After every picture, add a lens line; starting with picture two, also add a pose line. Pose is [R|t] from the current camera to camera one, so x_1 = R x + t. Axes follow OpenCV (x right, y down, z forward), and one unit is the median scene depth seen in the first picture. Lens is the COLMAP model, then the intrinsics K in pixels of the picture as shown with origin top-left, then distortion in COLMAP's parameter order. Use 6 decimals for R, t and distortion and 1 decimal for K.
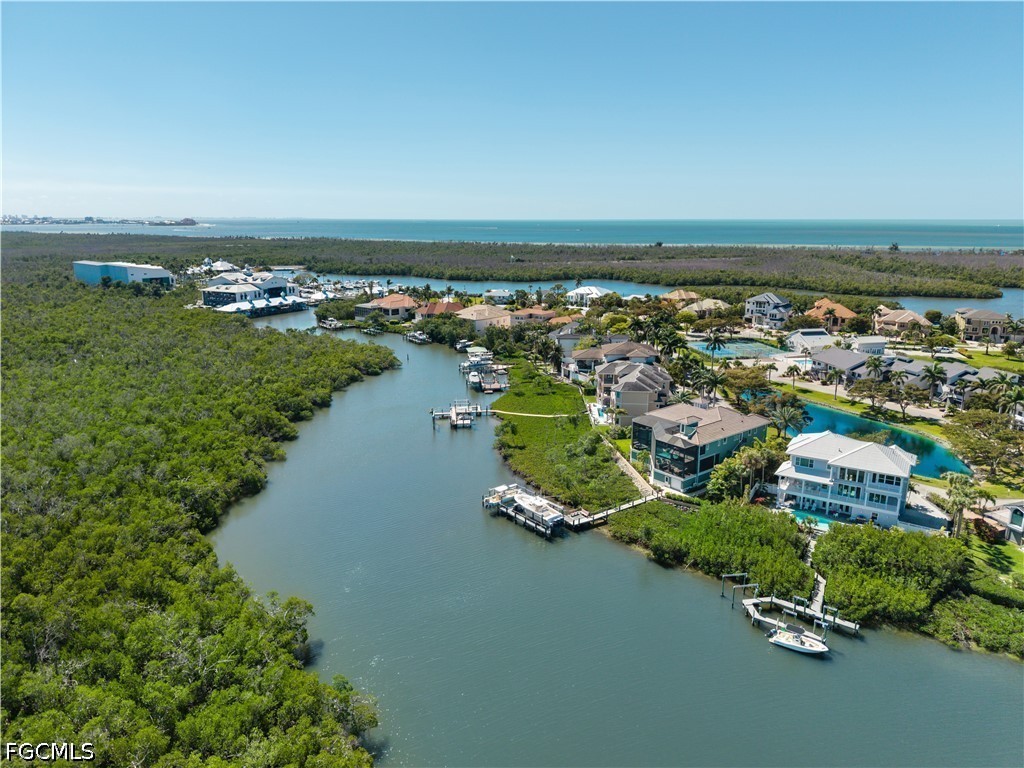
lens RADIAL K [[670.7, 0, 512.0], [0, 670.7, 384.0], [0, 0, 1]] dist [-0.003729, -0.002358]
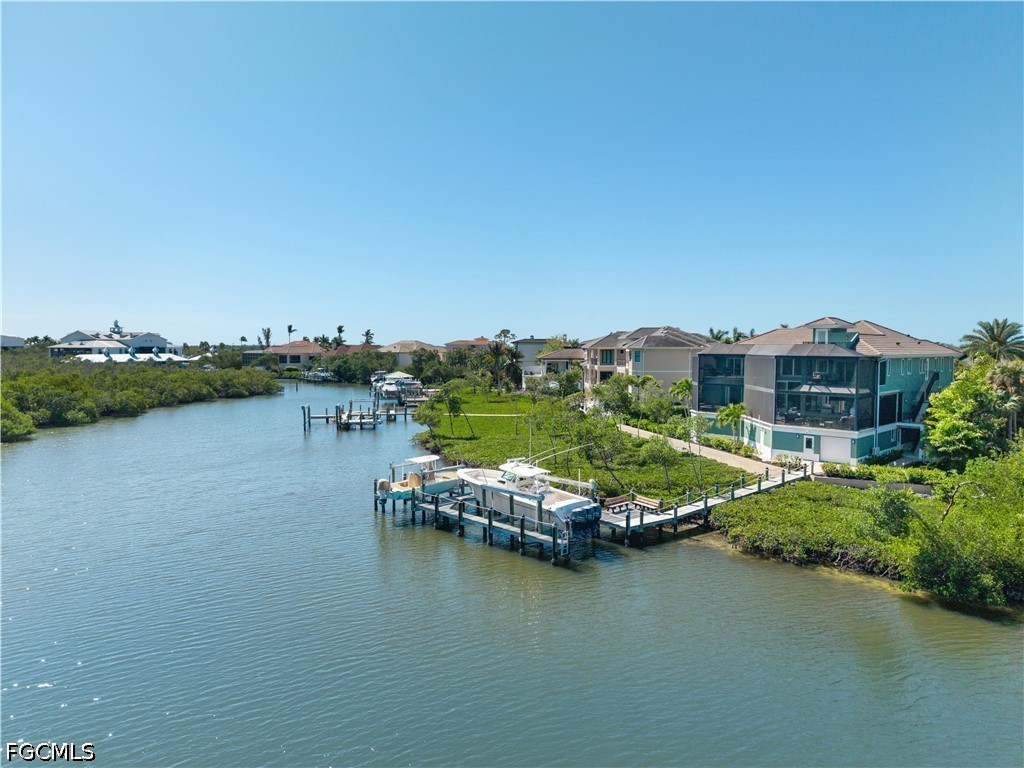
lens RADIAL K [[670.7, 0, 512.0], [0, 670.7, 384.0], [0, 0, 1]] dist [-0.003729, -0.002358]
pose [[0.995254, -0.001382, 0.097304, -0.002611], [0.019652, 0.982153, -0.187057, 0.189932], [-0.095309, 0.188081, 0.977518, 0.613854]]
